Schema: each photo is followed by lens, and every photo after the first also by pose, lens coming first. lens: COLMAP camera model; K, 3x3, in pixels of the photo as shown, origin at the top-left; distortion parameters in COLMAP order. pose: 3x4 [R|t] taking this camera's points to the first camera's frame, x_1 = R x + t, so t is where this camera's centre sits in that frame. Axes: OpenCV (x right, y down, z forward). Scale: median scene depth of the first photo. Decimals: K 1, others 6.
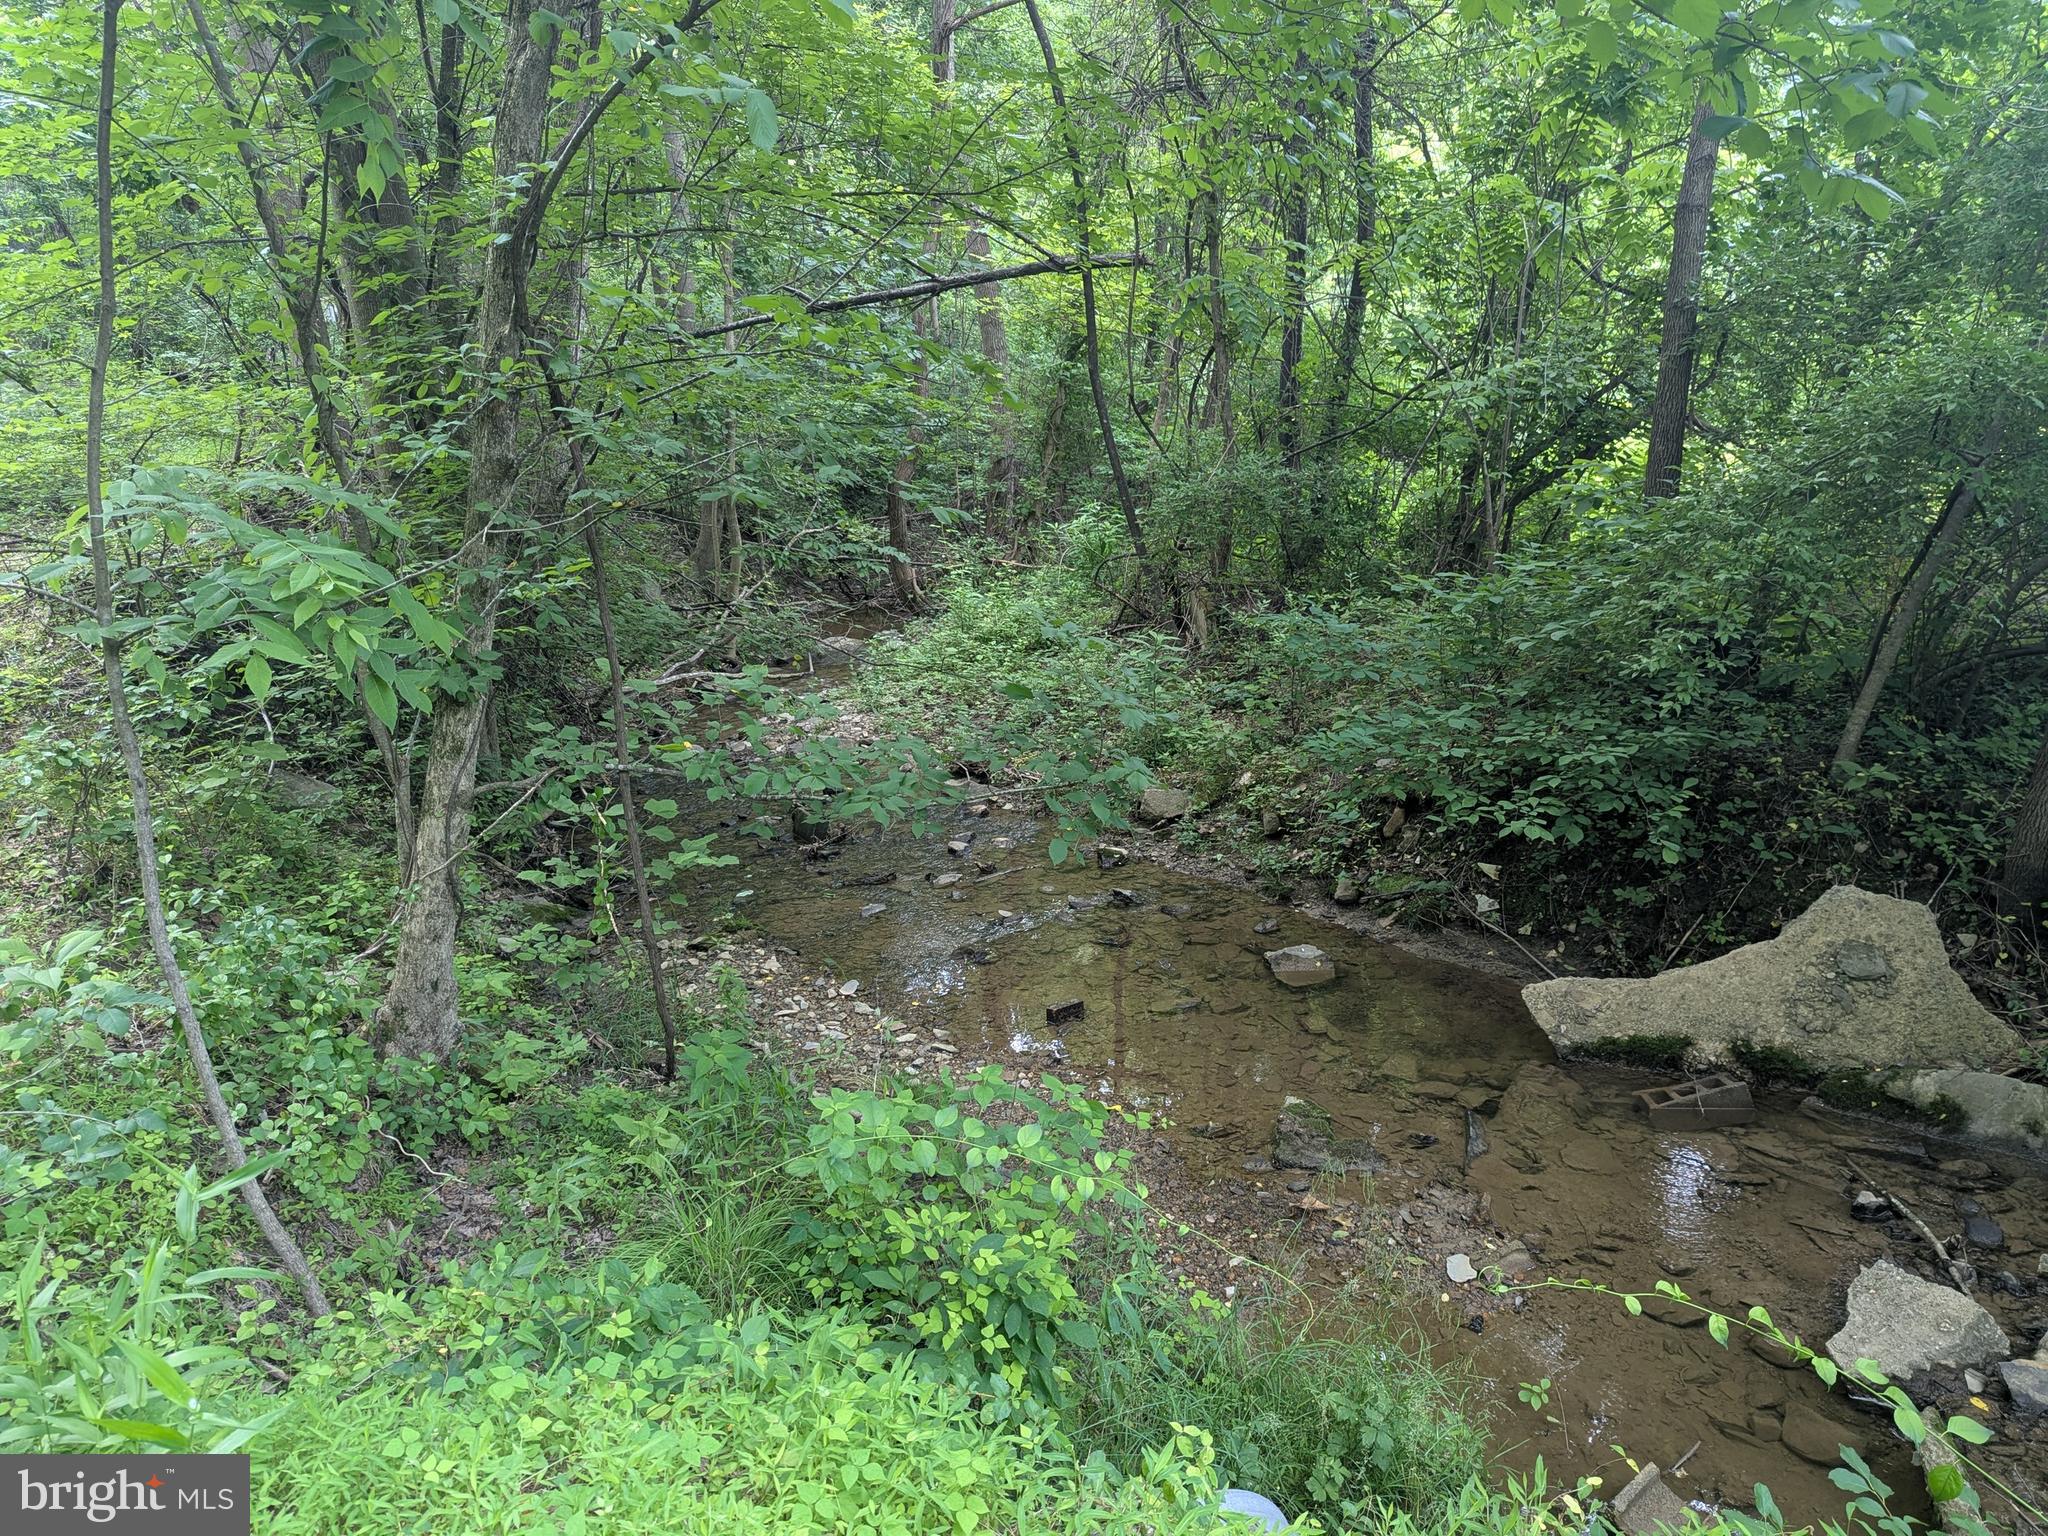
lens RADIAL K [[1466.6, 0, 1024.0], [0, 1466.6, 768.0], [0, 0, 1]] dist [0.004358, -0.003083]
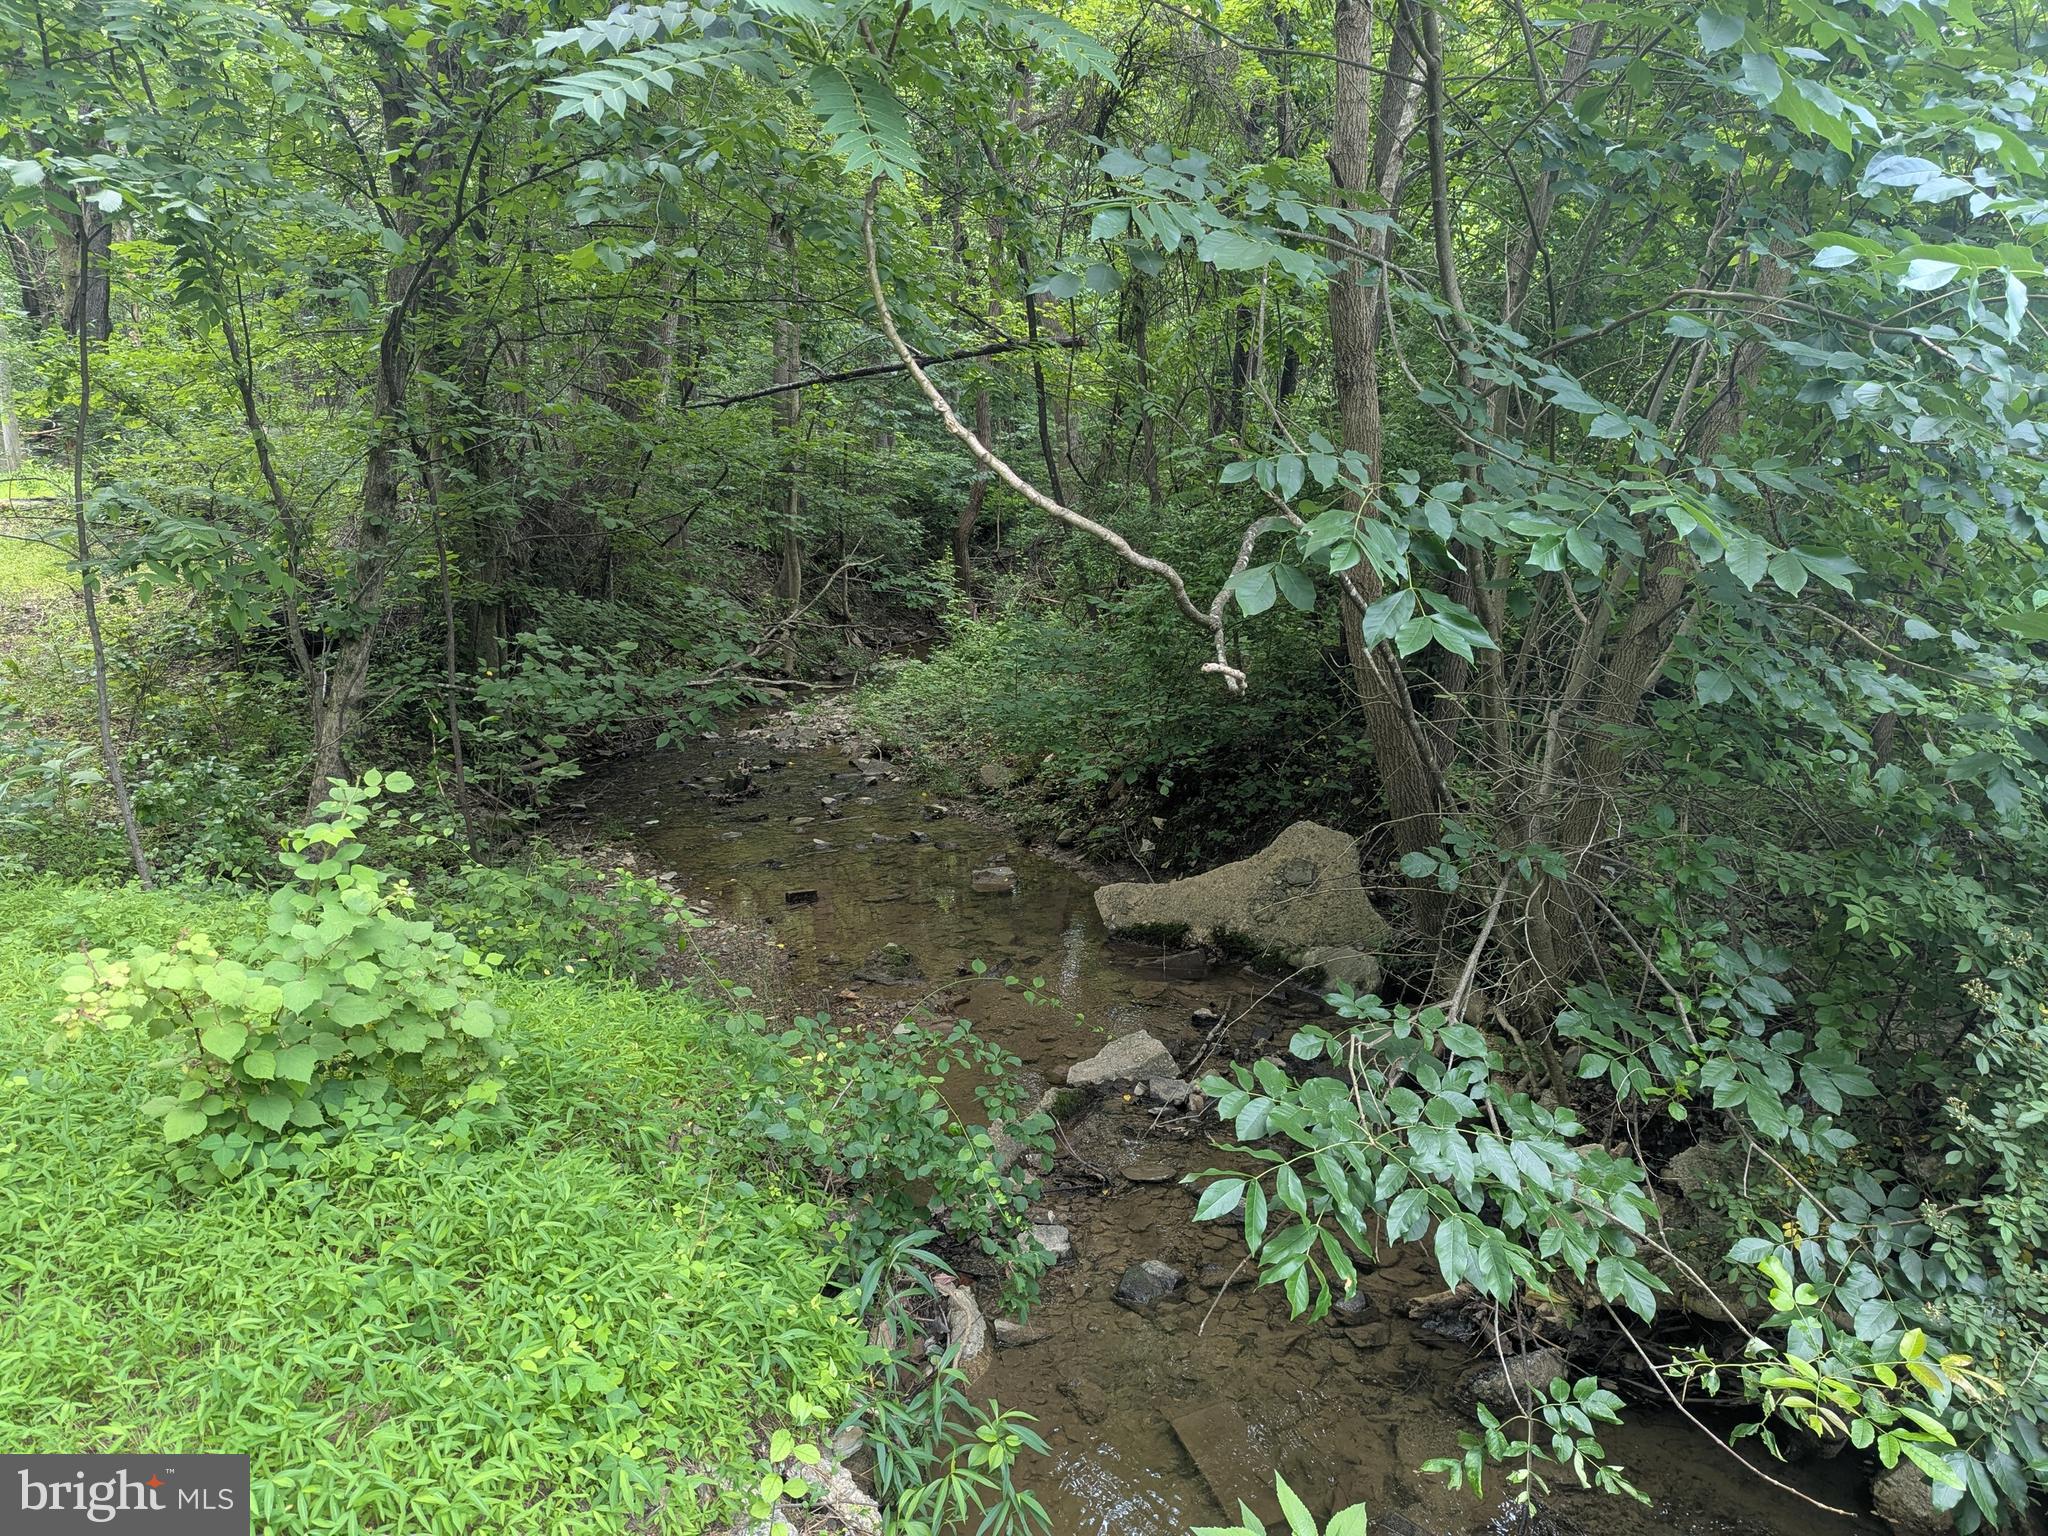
lens RADIAL K [[1466.6, 0, 1024.0], [0, 1466.6, 768.0], [0, 0, 1]] dist [0.004358, -0.003083]
pose [[0.988128, 0.052731, -0.144298, 0.487280], [-0.057727, 0.997861, -0.030661, 0.086963], [0.142373, 0.038626, 0.989059, -0.384878]]
